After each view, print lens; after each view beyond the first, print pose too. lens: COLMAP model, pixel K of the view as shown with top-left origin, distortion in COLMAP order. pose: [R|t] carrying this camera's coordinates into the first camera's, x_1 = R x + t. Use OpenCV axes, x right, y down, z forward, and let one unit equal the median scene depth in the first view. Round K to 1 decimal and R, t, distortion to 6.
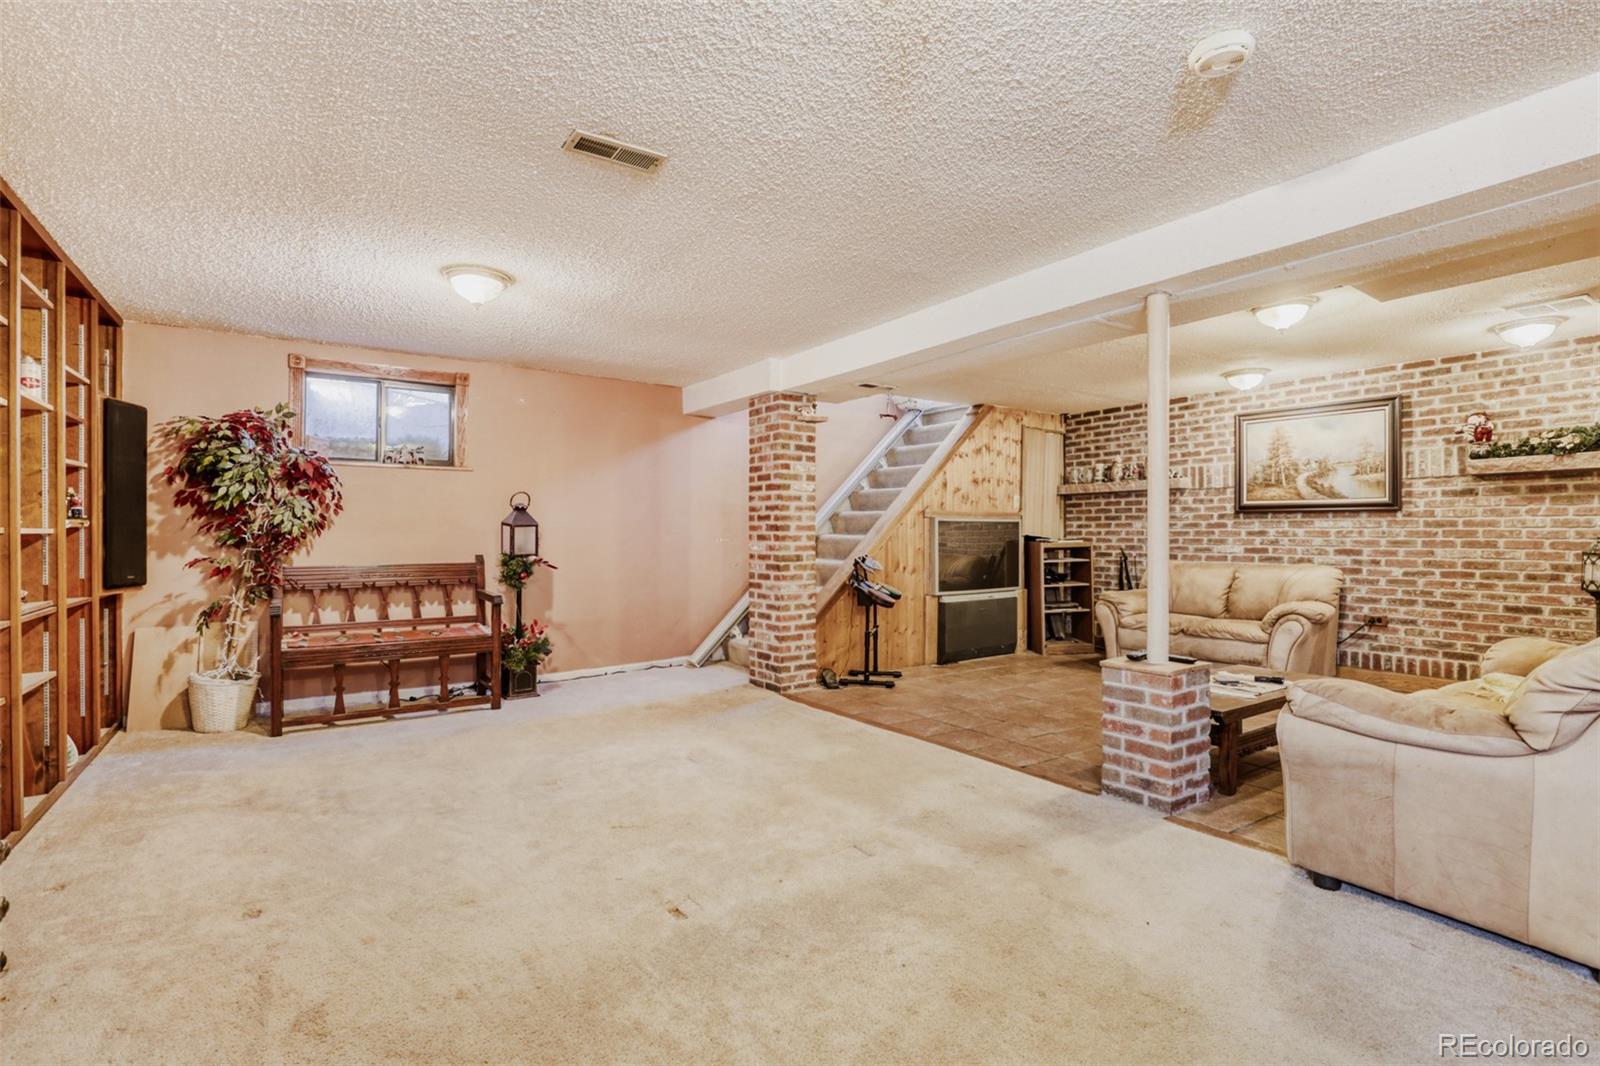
lens RADIAL K [[738.1, 0, 791.6], [0, 738.1, 541.5], [0, 0, 1]] dist [-0.013808, 0.000618]
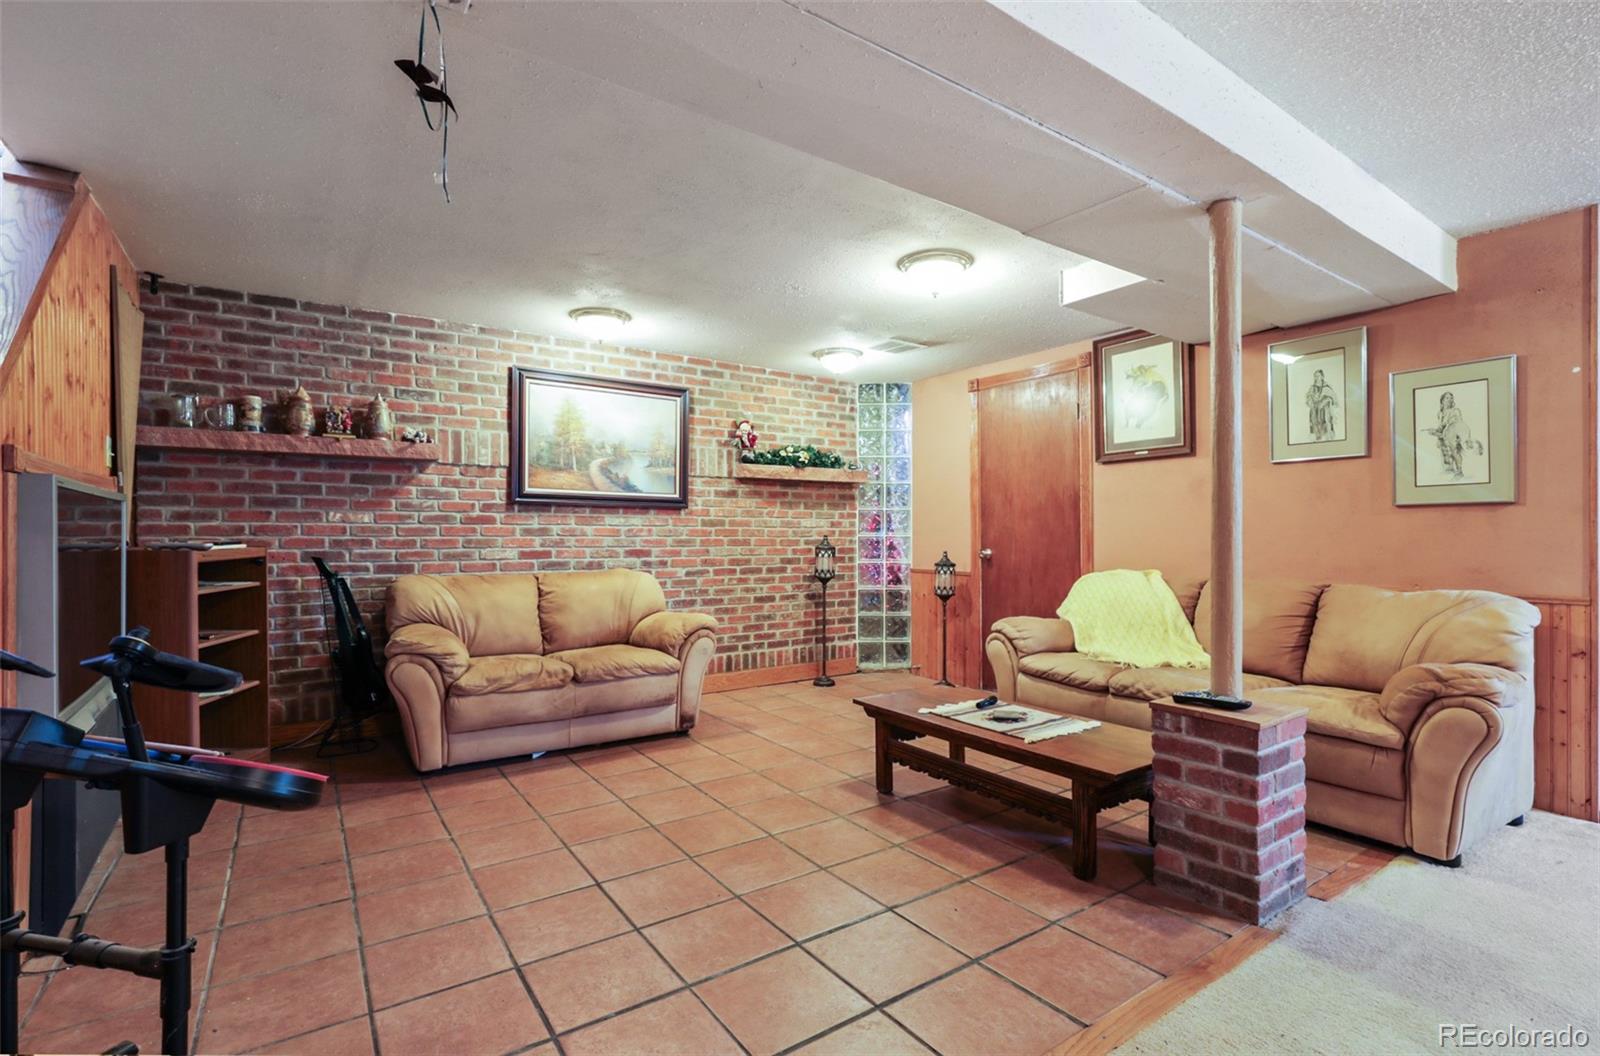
lens RADIAL K [[739.8, 0, 800.0], [0, 739.8, 528.0], [0, 0, 1]] dist [-0.001479, -0.000345]
pose [[-0.015186, 0.008893, 0.999845, -0.139790], [0.010433, 0.999907, -0.008735, -0.006370], [-0.999830, 0.010299, -0.015277, 0.836782]]
